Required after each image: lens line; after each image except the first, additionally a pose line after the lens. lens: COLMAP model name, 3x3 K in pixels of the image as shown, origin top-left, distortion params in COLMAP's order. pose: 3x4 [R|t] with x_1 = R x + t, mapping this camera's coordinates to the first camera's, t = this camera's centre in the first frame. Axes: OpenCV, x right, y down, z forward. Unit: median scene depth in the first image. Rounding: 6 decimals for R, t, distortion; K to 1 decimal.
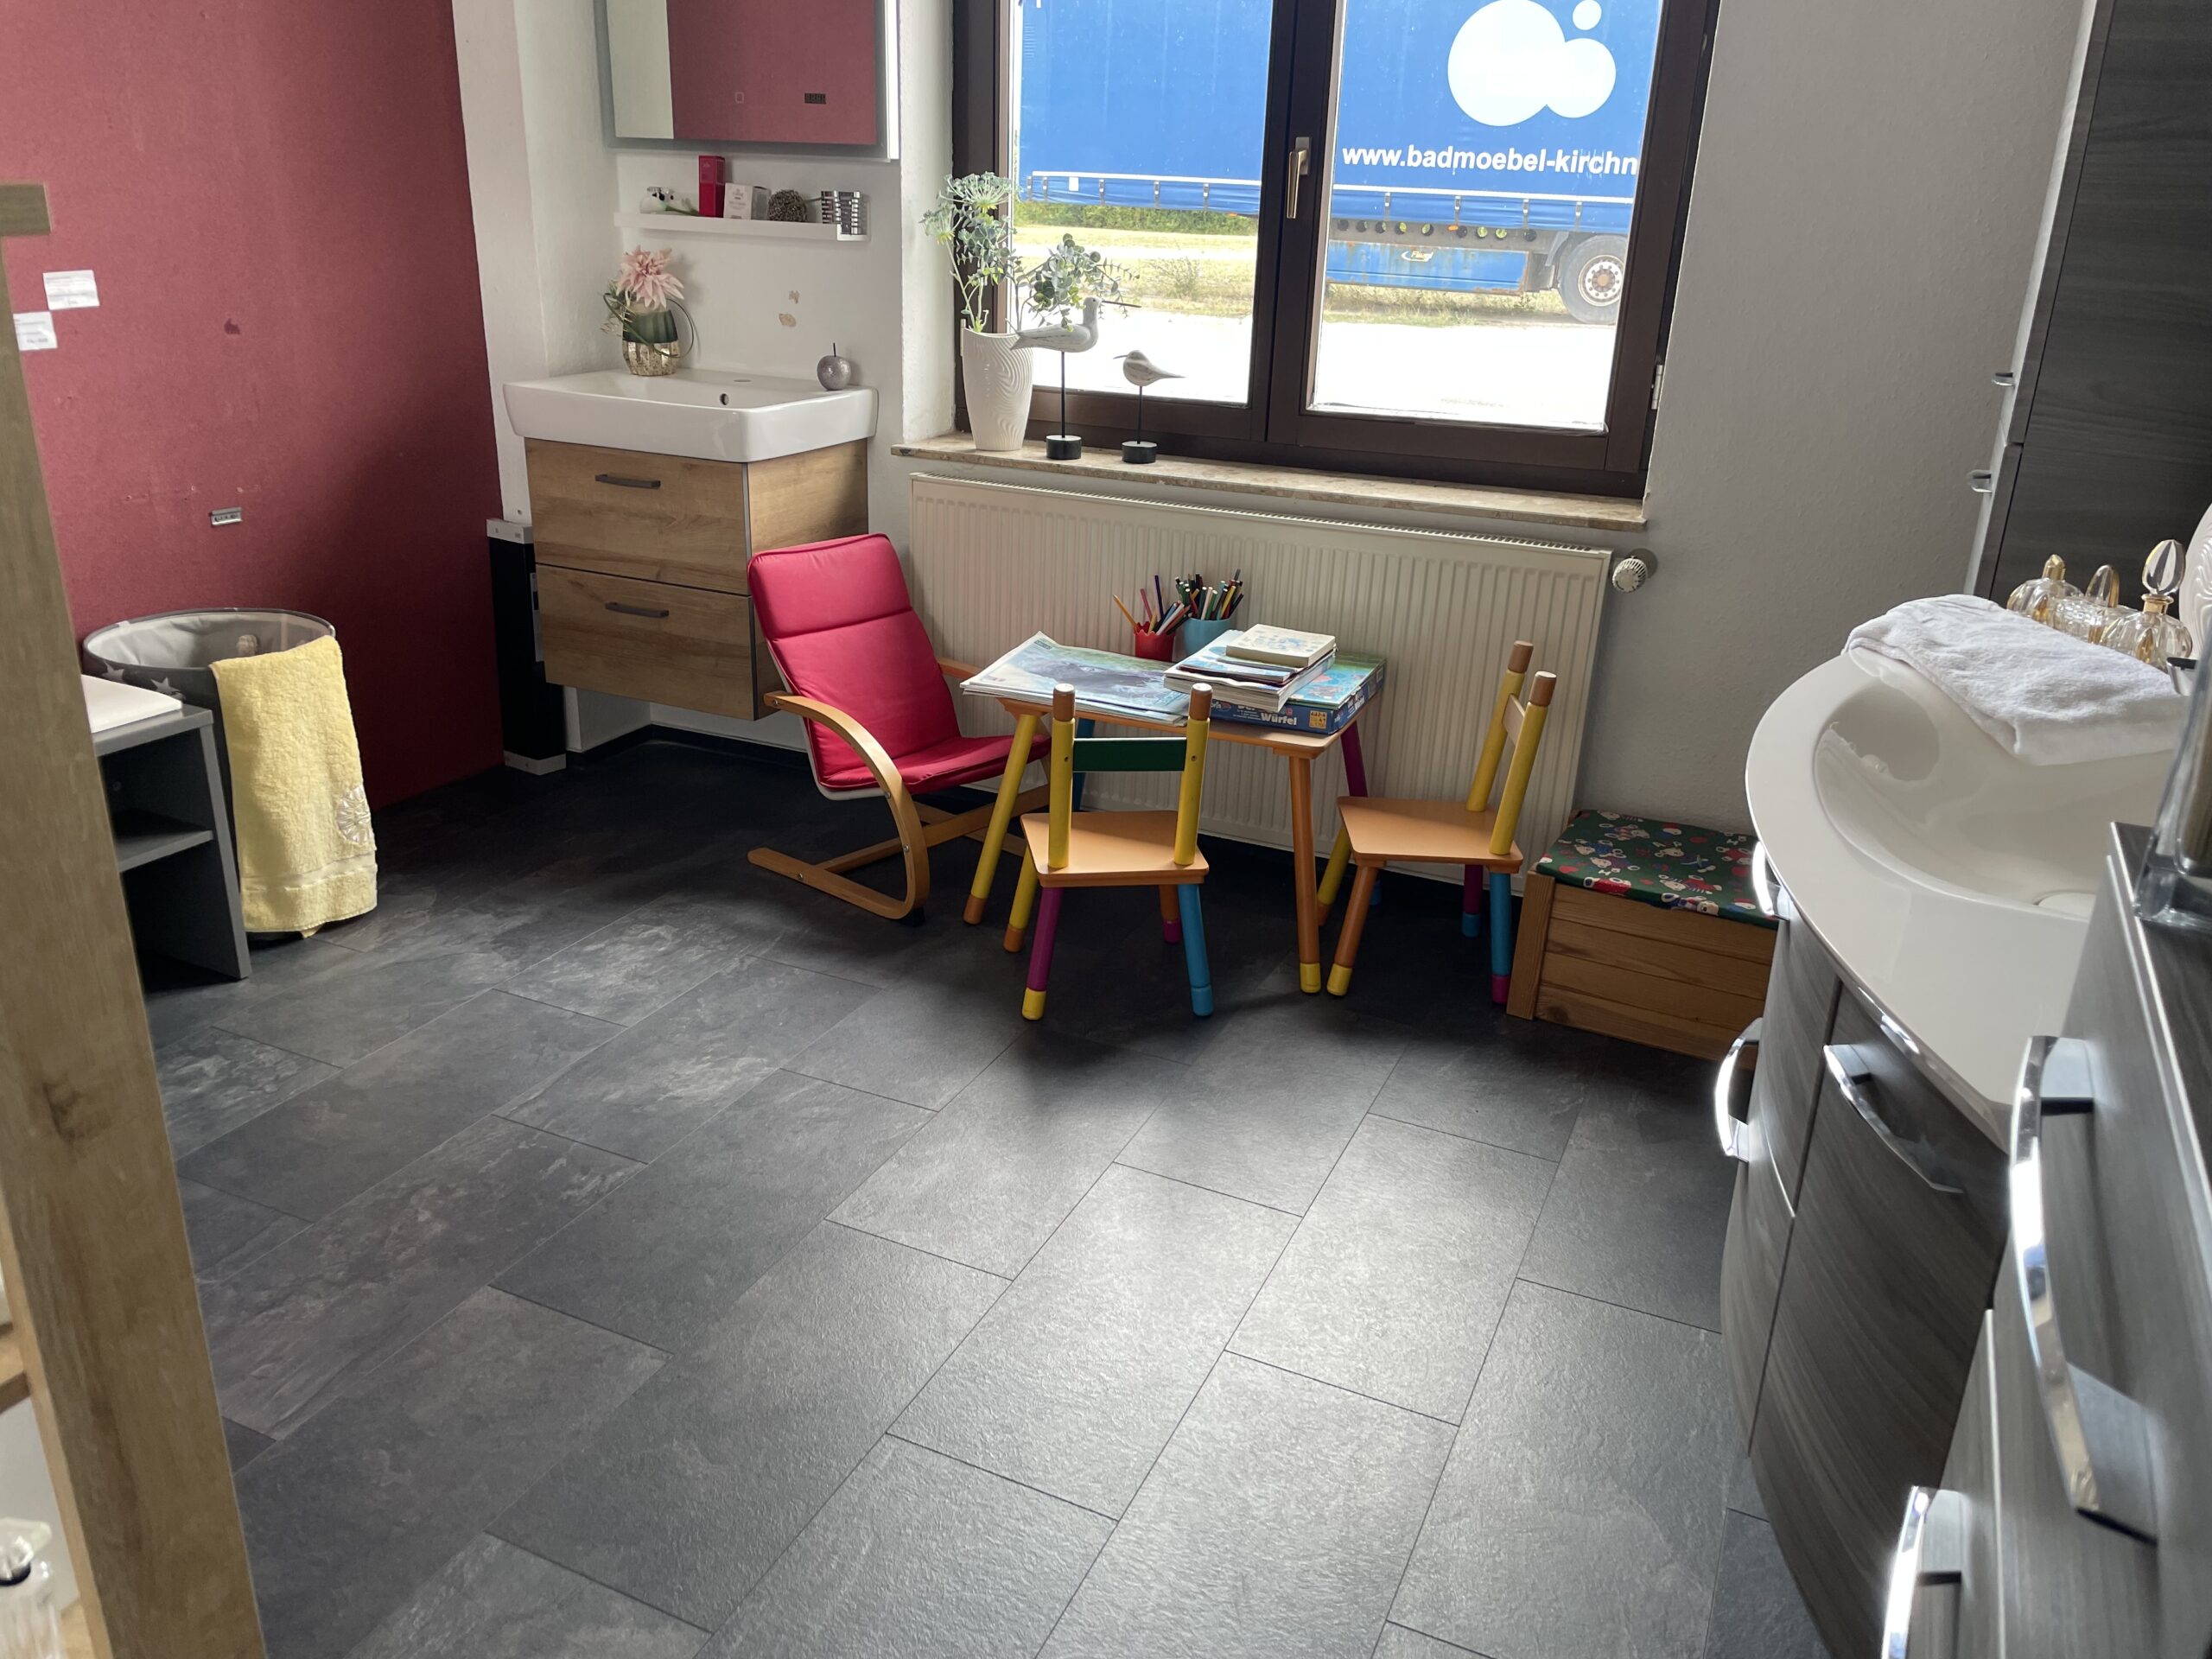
lens RADIAL K [[1677.8, 0, 1102.1], [0, 1677.8, 831.5], [0, 0, 1]] dist [0.001650, -0.002519]
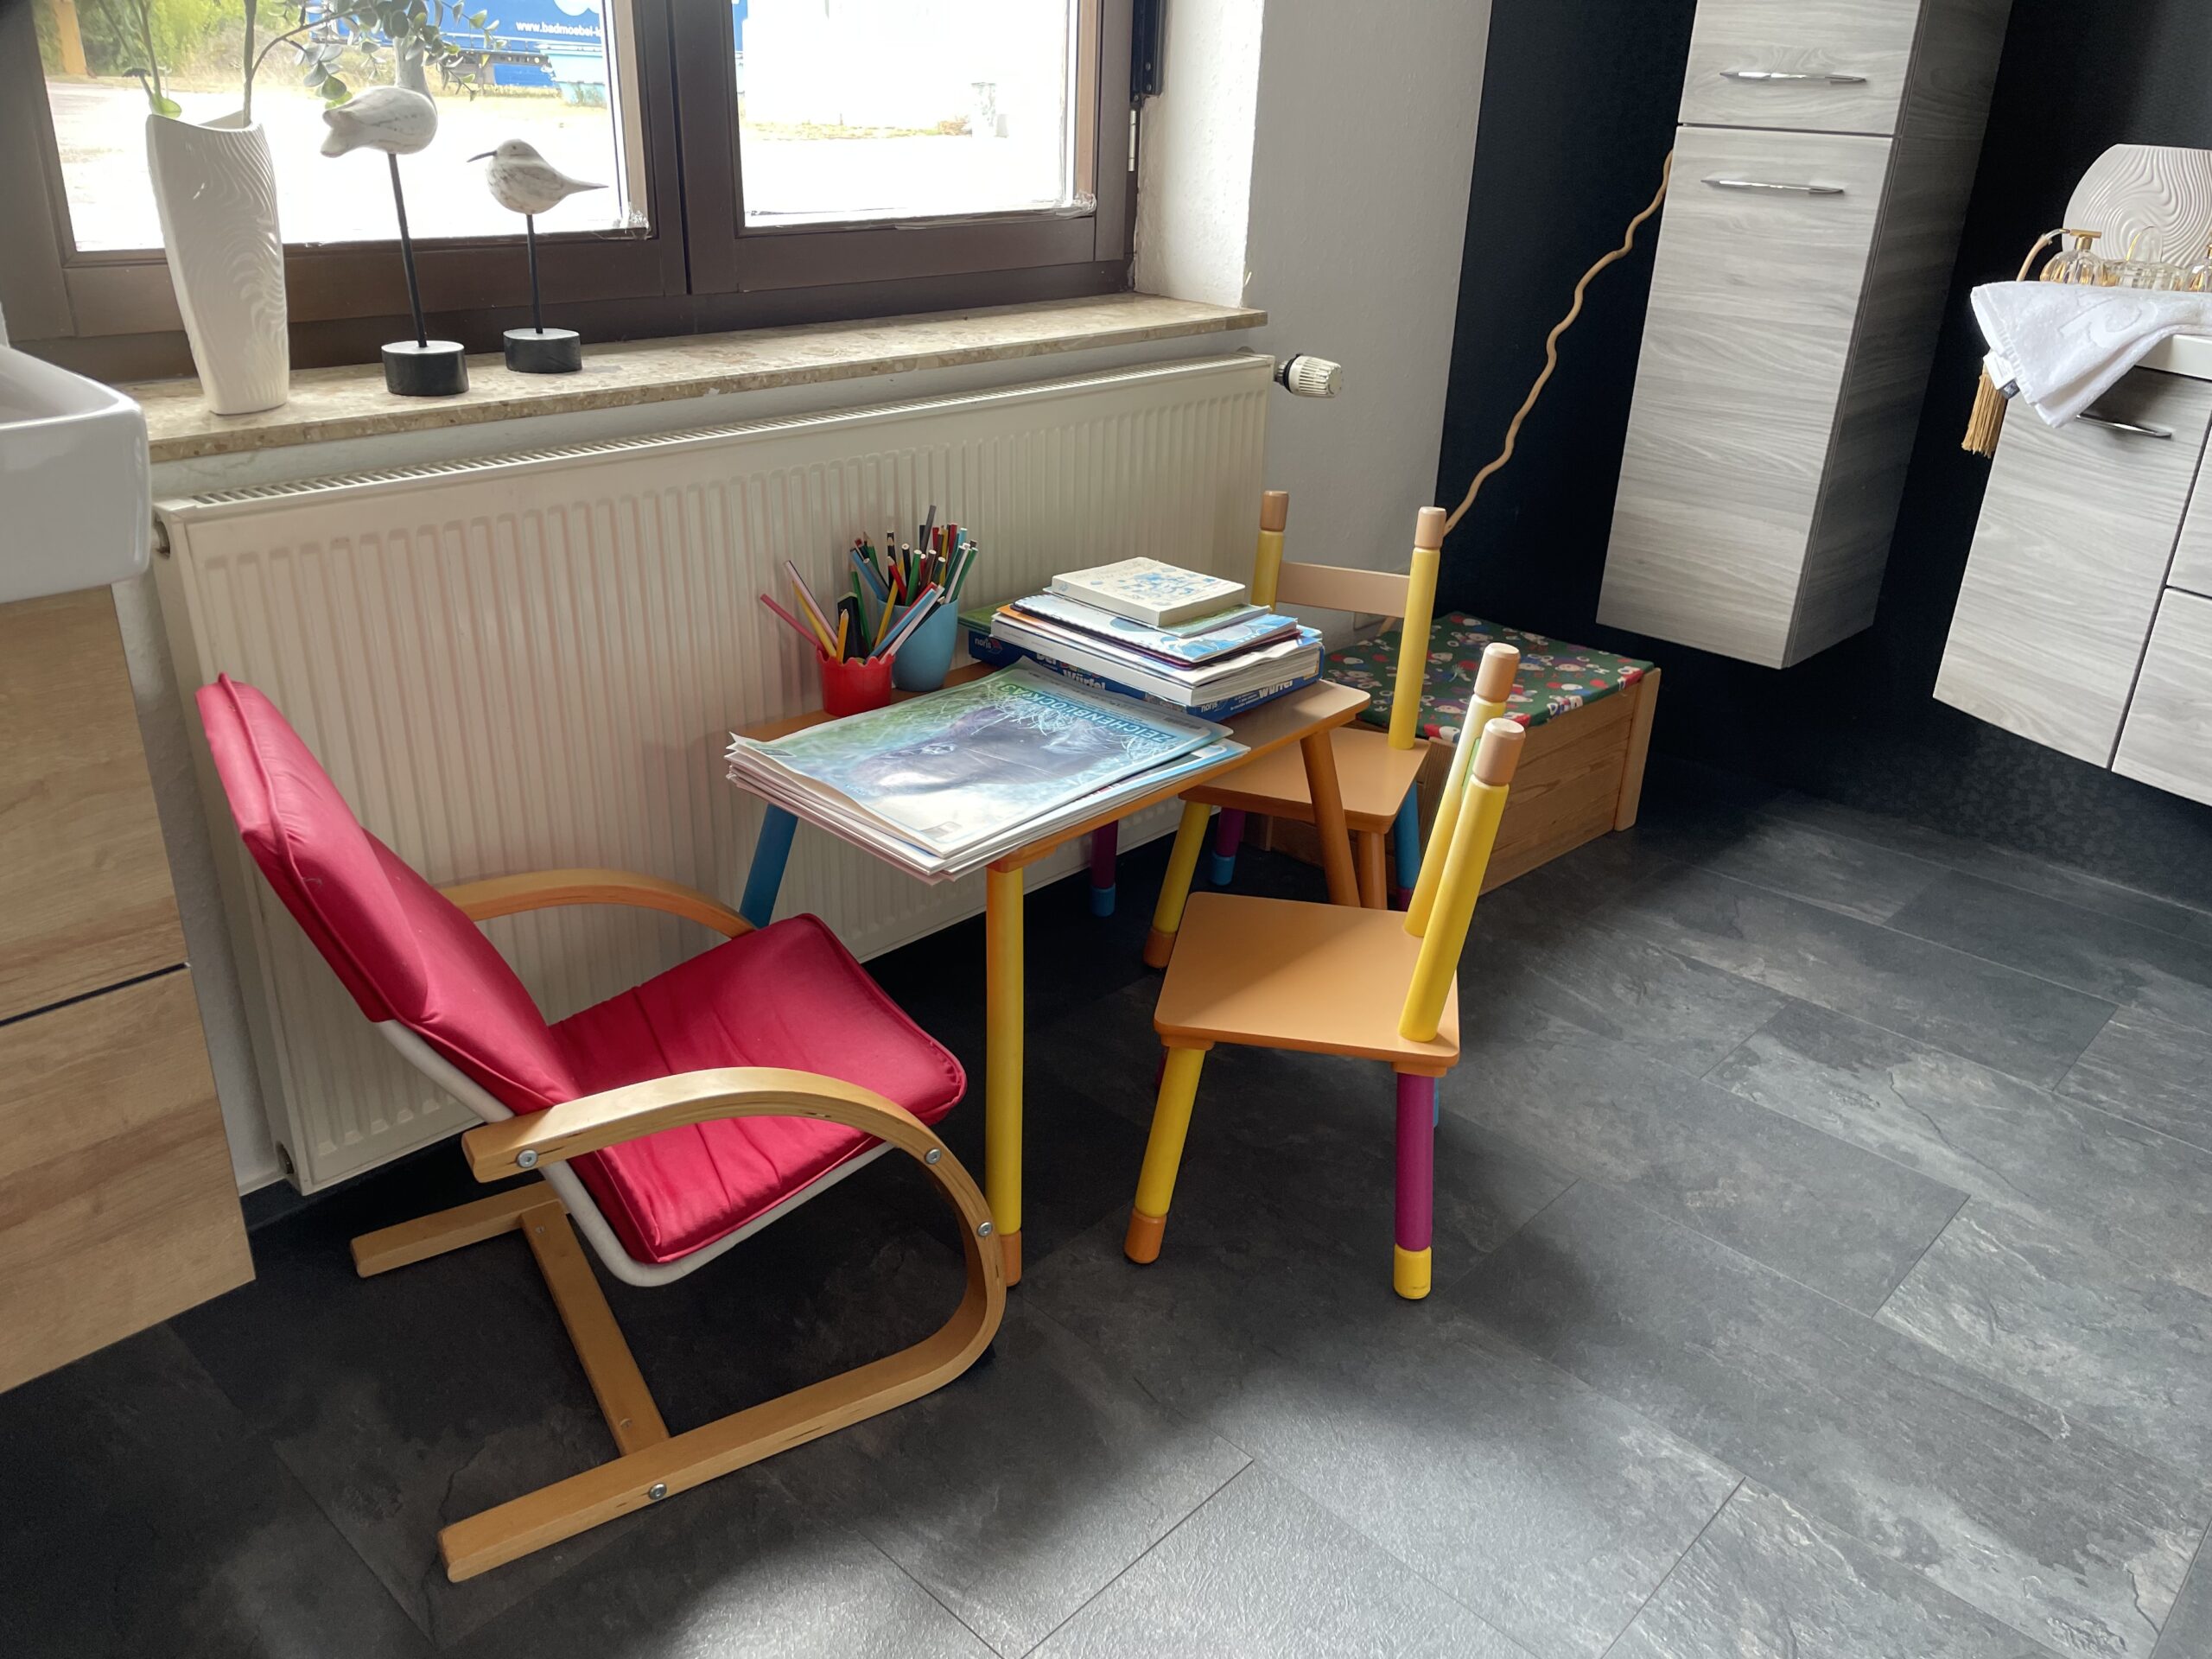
lens RADIAL K [[1677.8, 0, 1109.5], [0, 1677.8, 827.9], [0, 0, 1]] dist [0.001650, -0.002519]
pose [[0.301294, -0.408334, 0.861676, -0.421986], [0.316661, 0.895230, 0.313511, -0.206124], [-0.899416, 0.178400, 0.399030, 0.687603]]
